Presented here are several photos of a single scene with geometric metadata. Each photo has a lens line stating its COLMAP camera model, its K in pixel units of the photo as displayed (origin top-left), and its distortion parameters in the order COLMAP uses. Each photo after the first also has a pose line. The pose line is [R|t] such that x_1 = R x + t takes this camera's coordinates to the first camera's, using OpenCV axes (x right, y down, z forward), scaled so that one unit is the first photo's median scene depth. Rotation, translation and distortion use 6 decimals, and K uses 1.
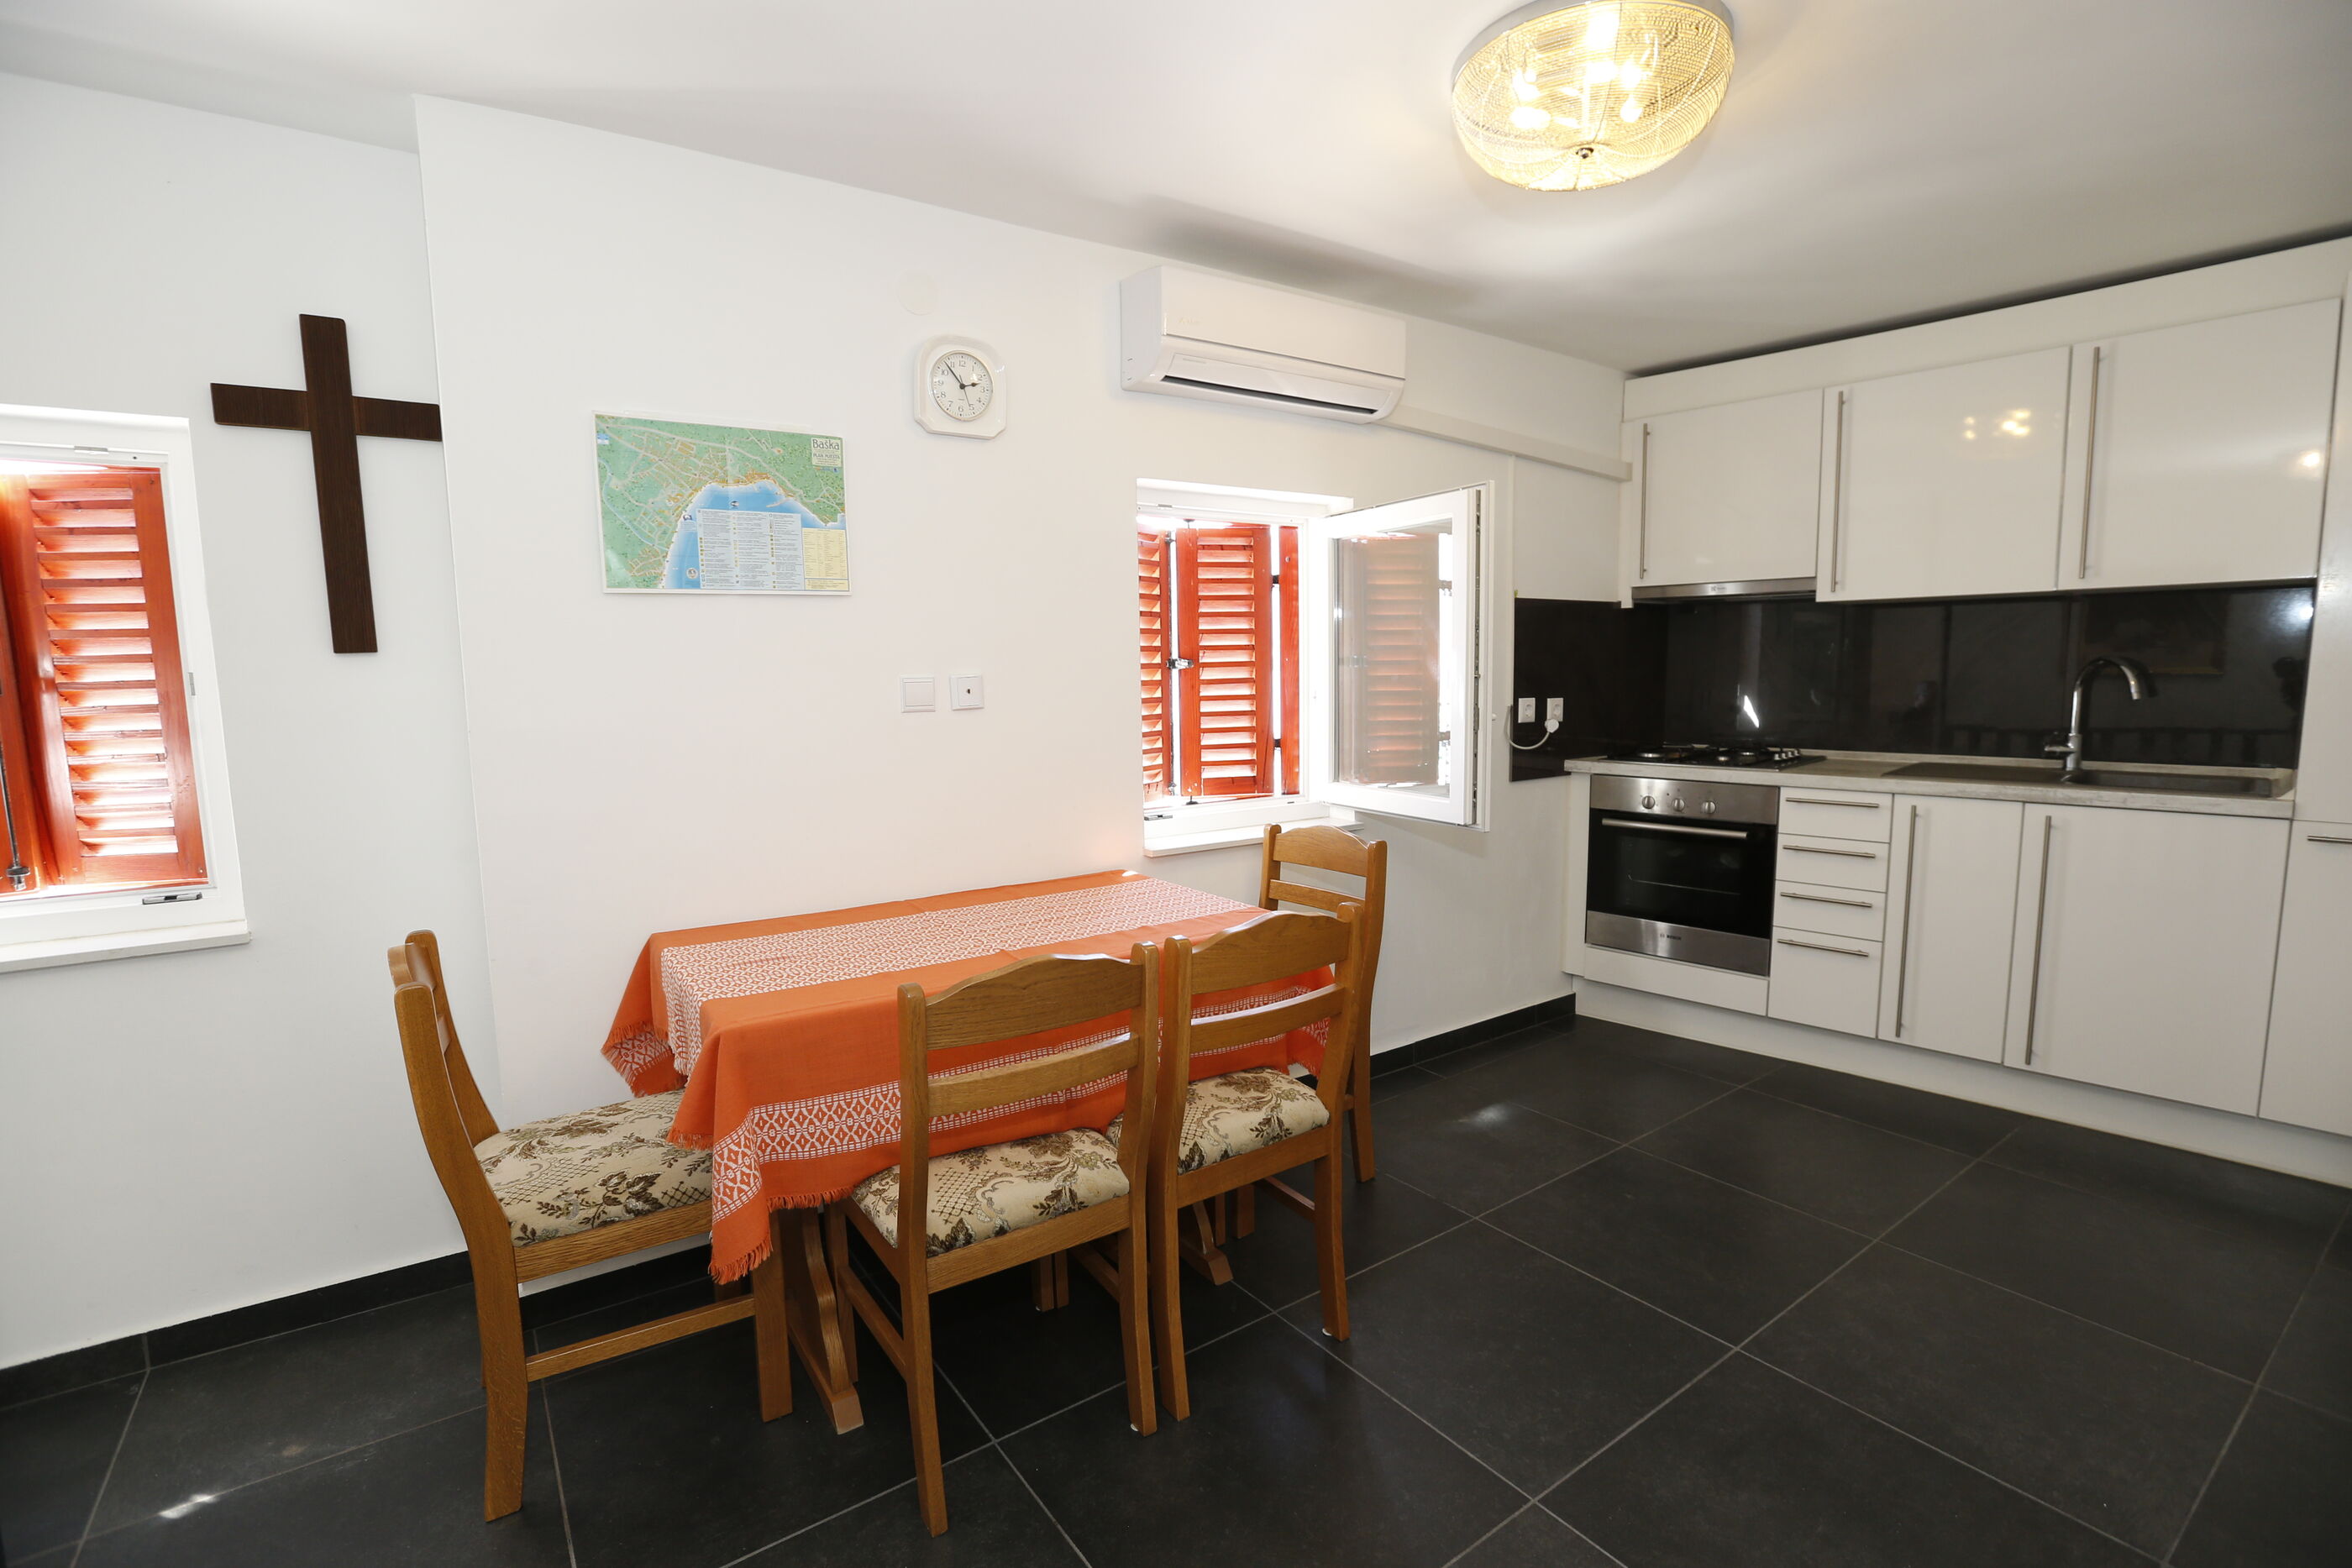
lens RADIAL K [[1068.4, 0, 1171.7], [0, 1068.4, 792.2], [0, 0, 1]] dist [-0.053921, 0.016708]
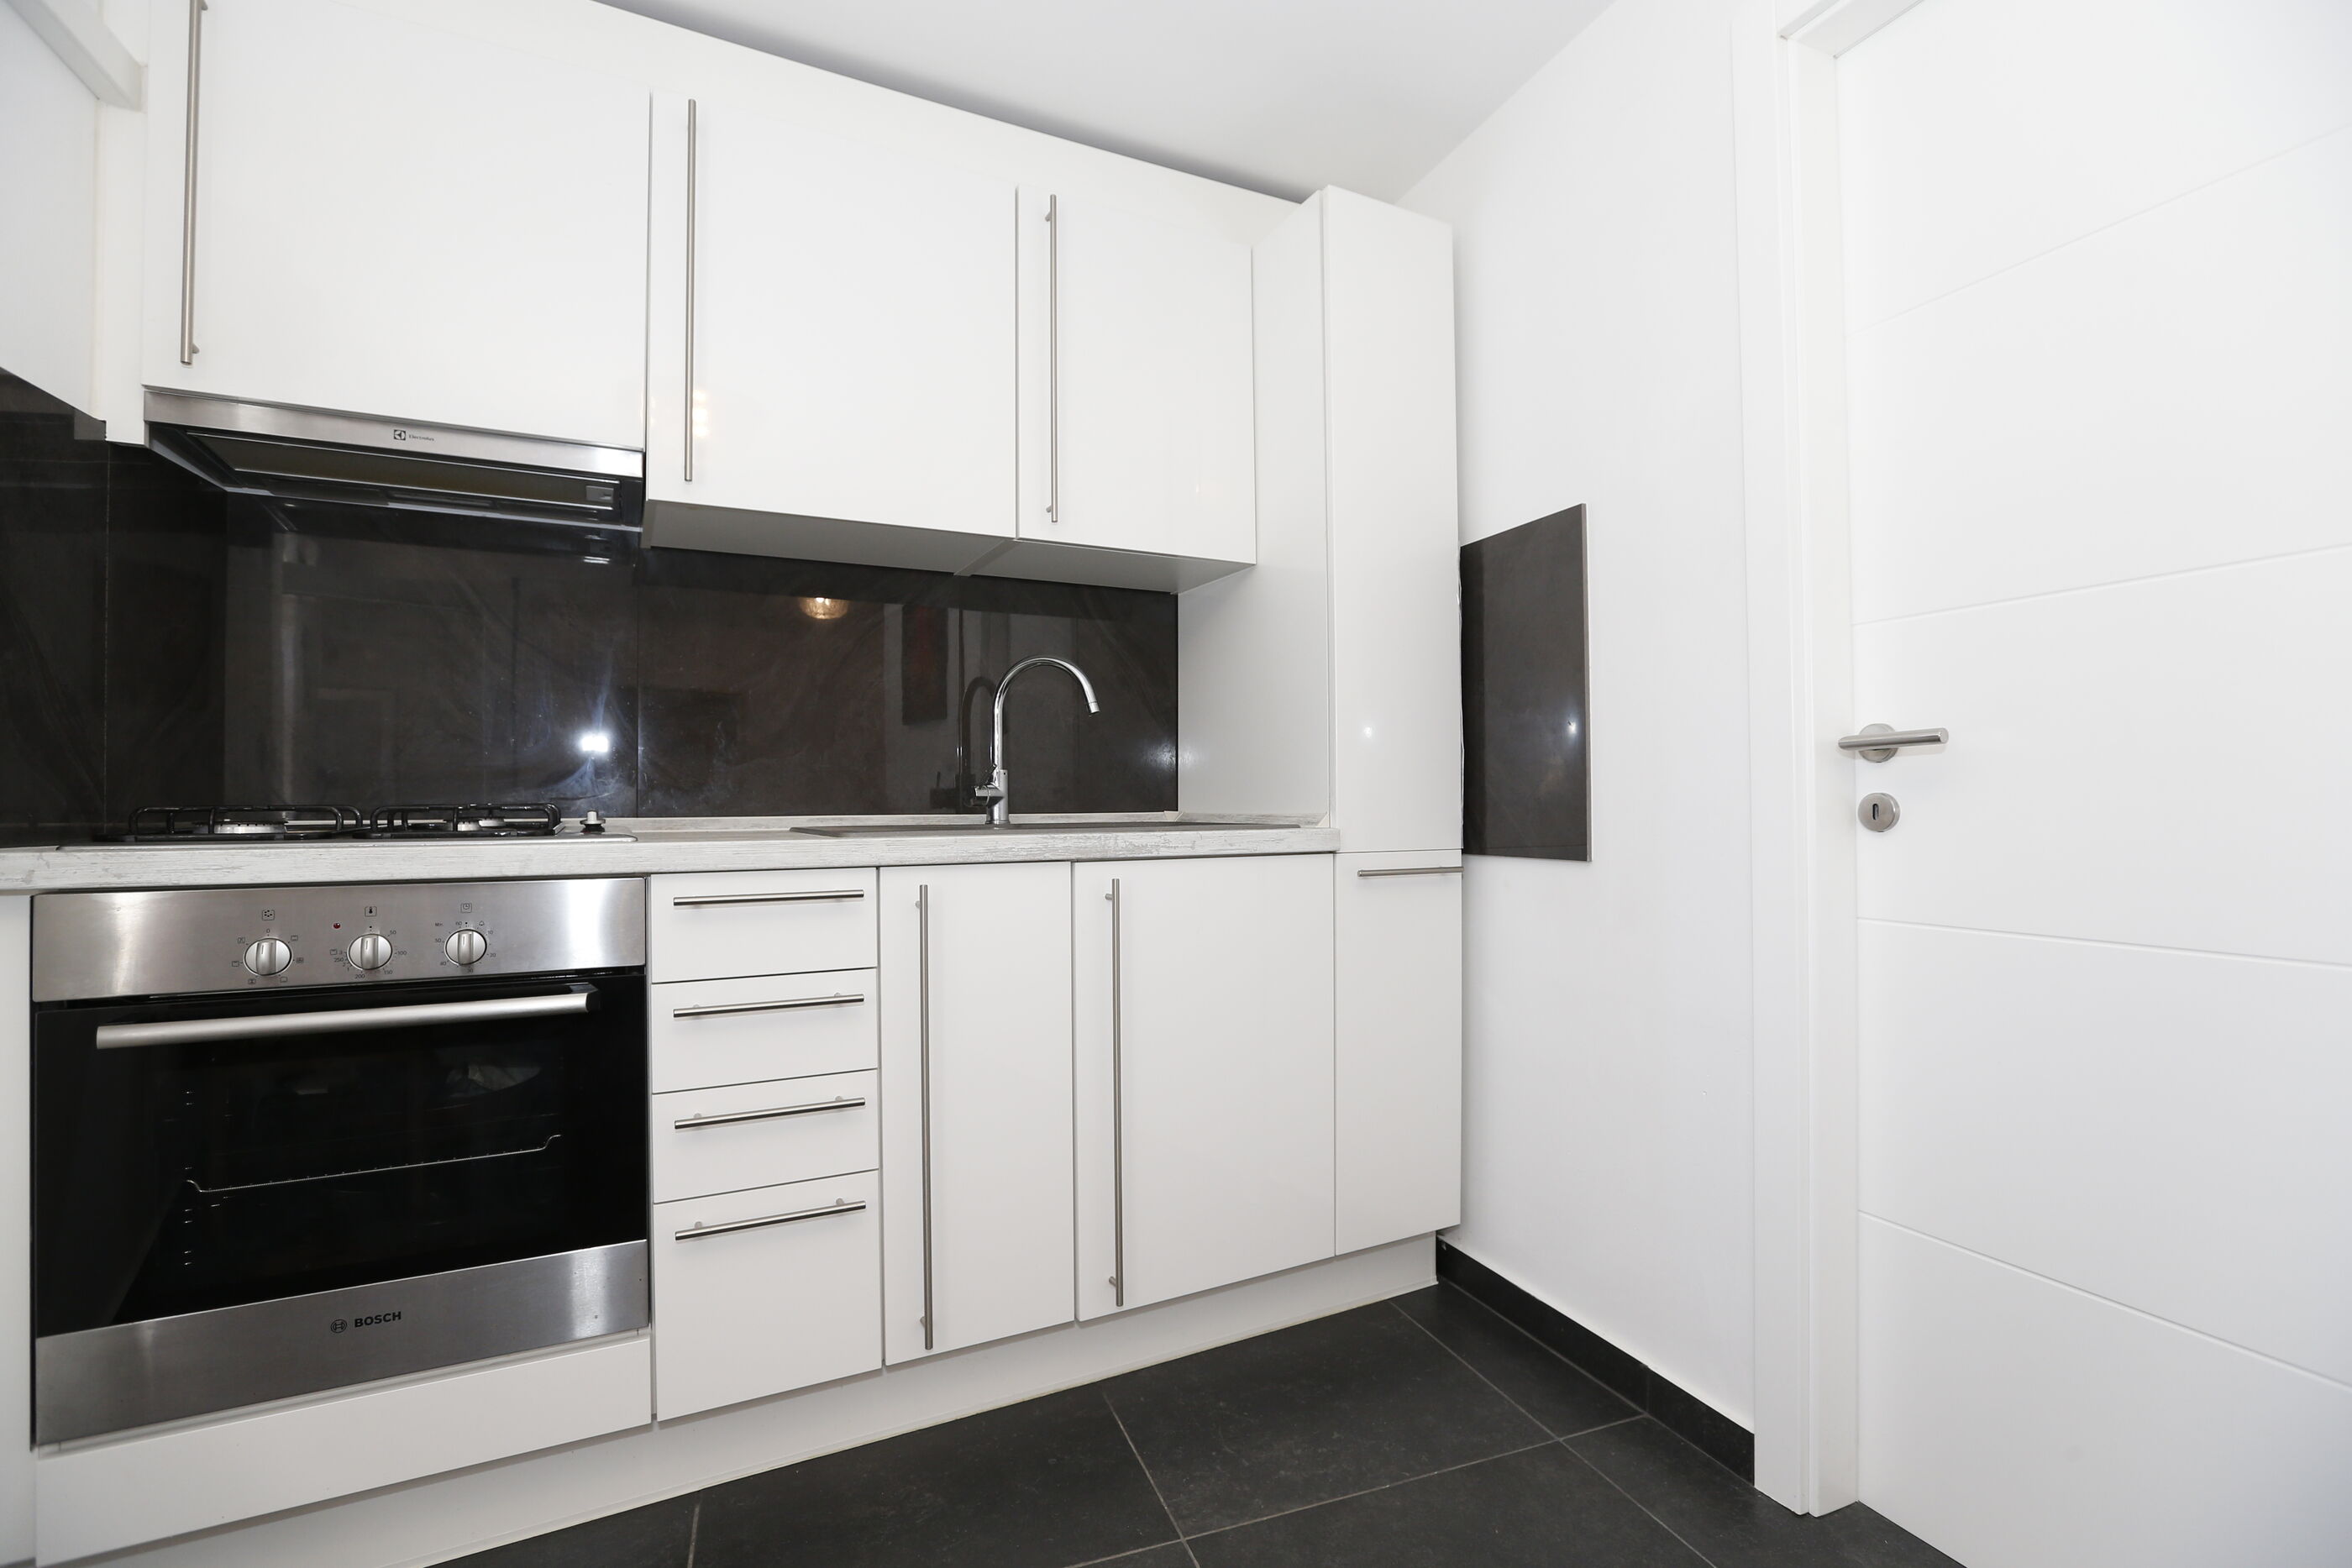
lens RADIAL K [[1068.4, 0, 1171.7], [0, 1068.4, 792.2], [0, 0, 1]] dist [-0.053921, 0.016708]
pose [[0.254250, 0.027340, 0.966752, 0.319754], [0.114520, 0.991717, -0.058164, 0.016023], [-0.960334, 0.125501, 0.249013, 1.015419]]
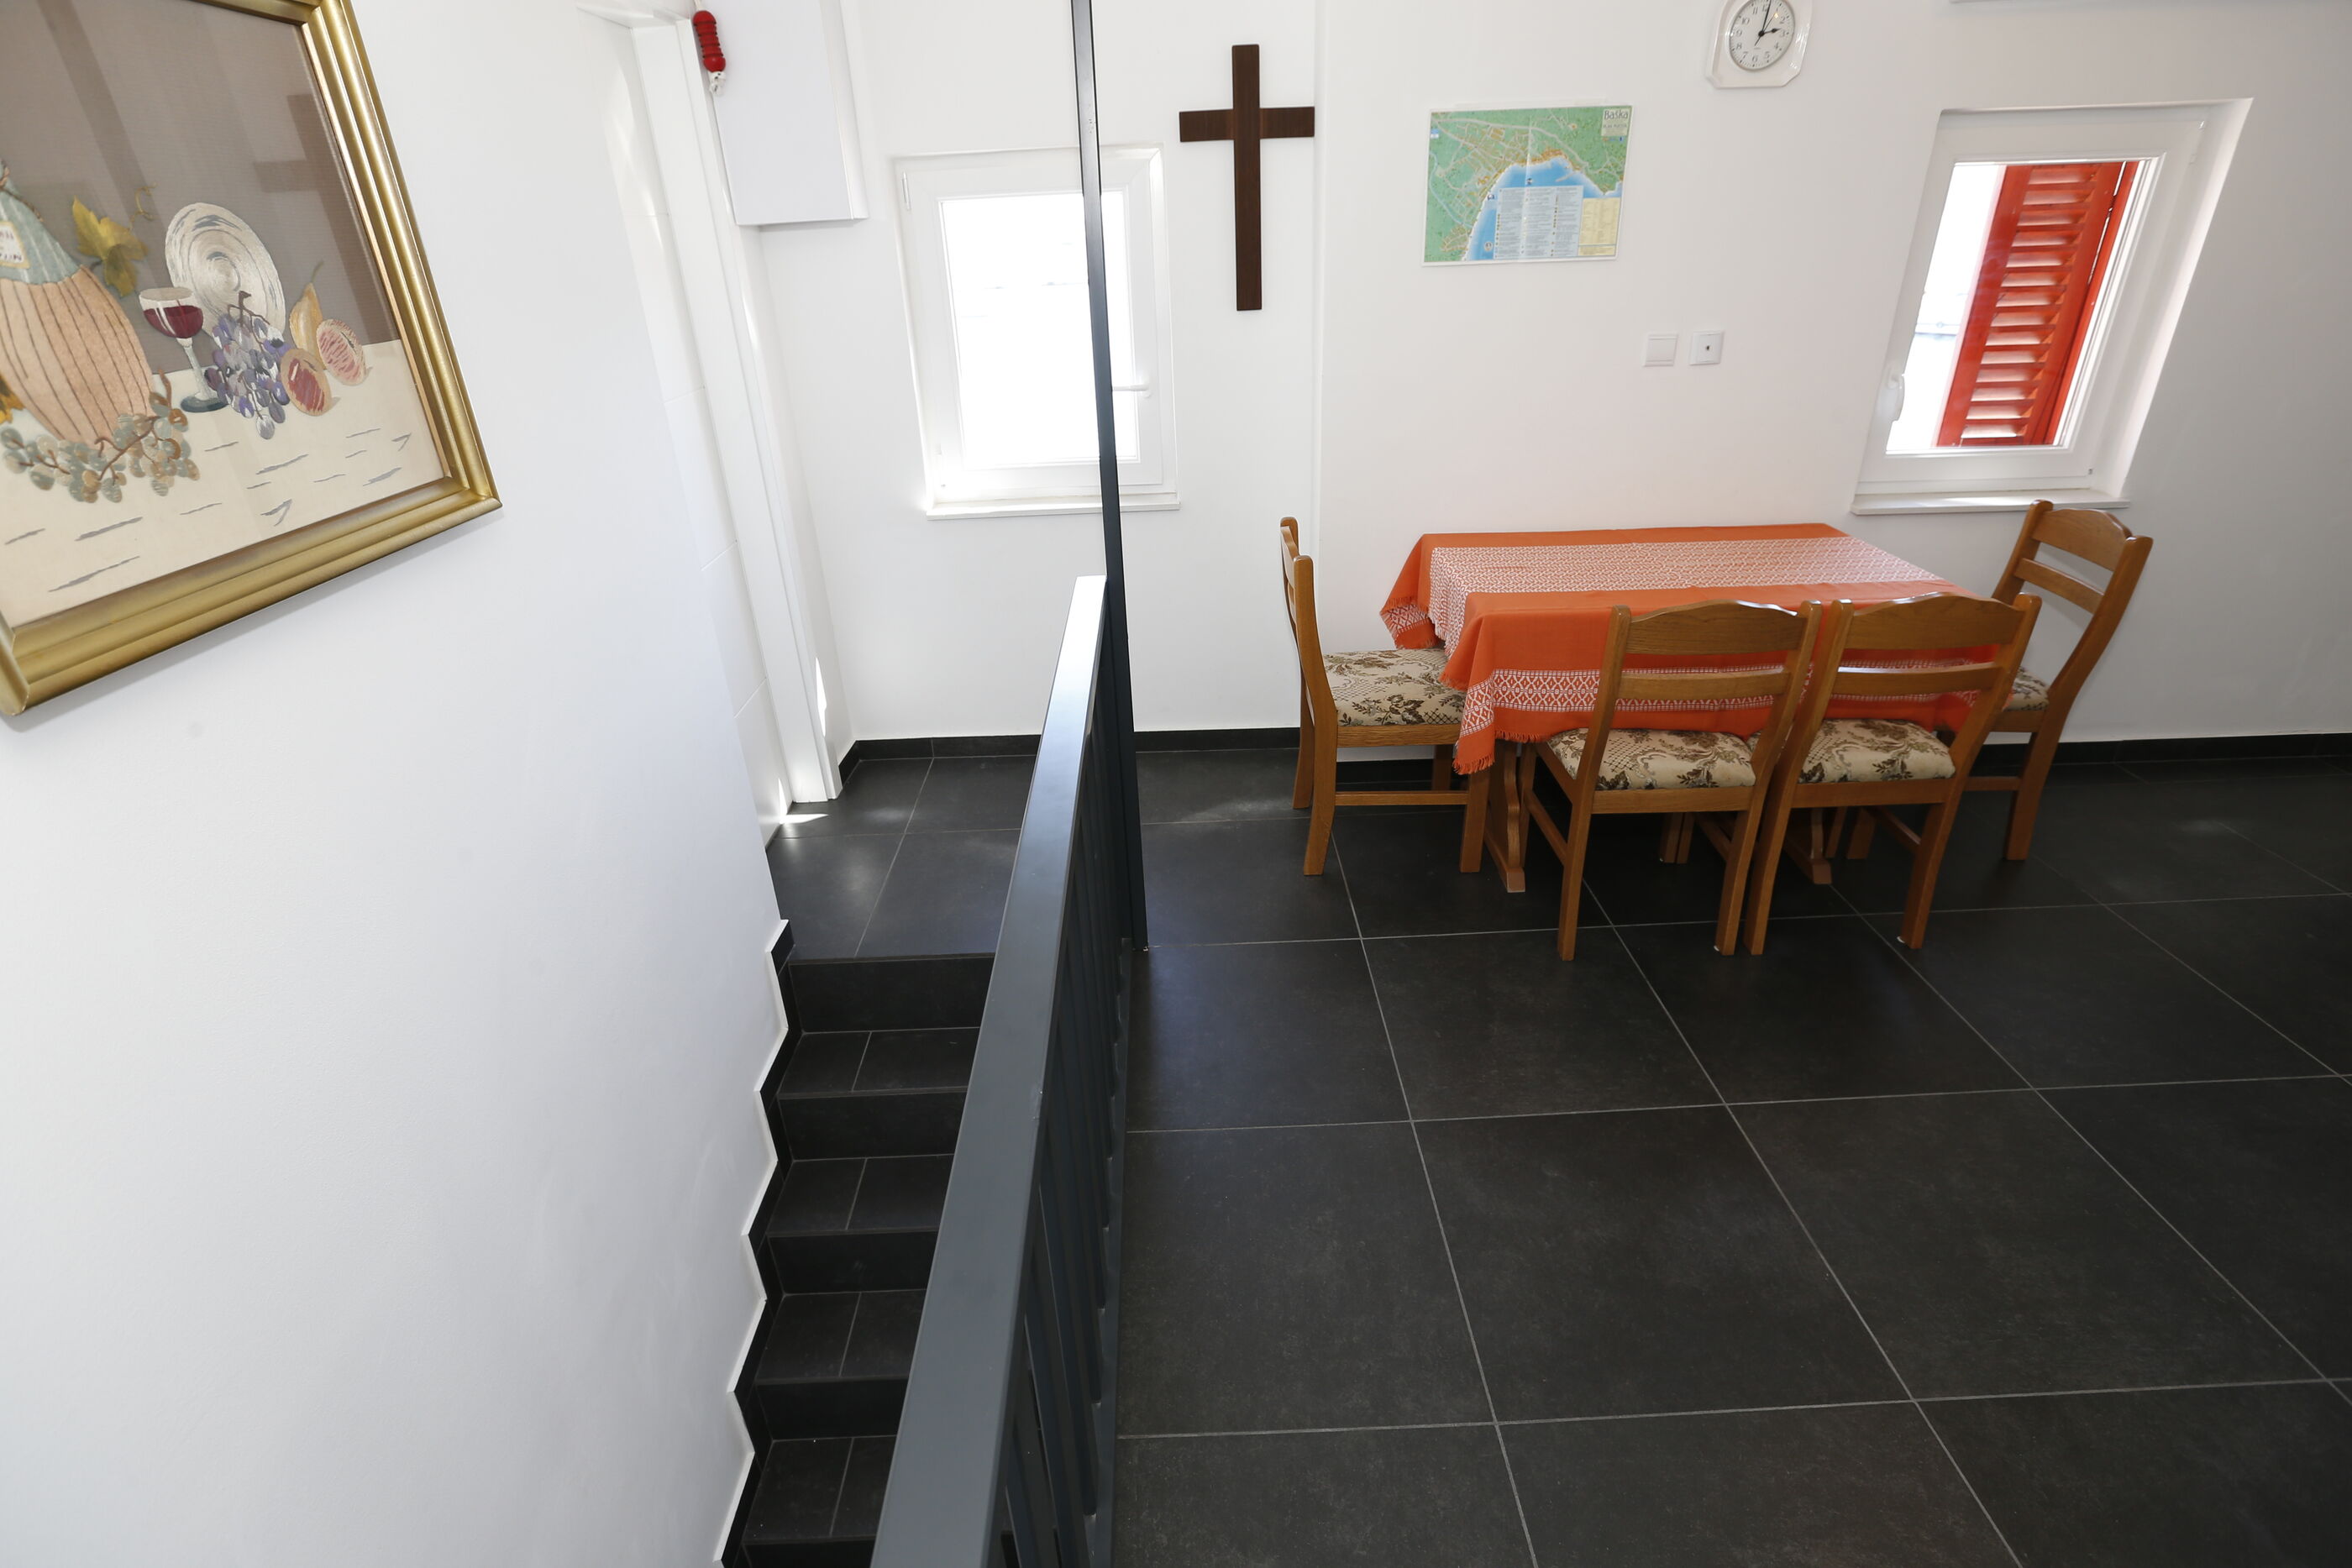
lens RADIAL K [[1122.4, 0, 1176.0], [0, 1122.4, 784.0], [0, 0, 1]] dist [-0.063228, 0.040619]
pose [[0.827969, 0.241304, -0.506201, 0.048564], [-0.043049, 0.927370, 0.371661, -0.084969], [0.559118, -0.285933, 0.778222, -0.379838]]
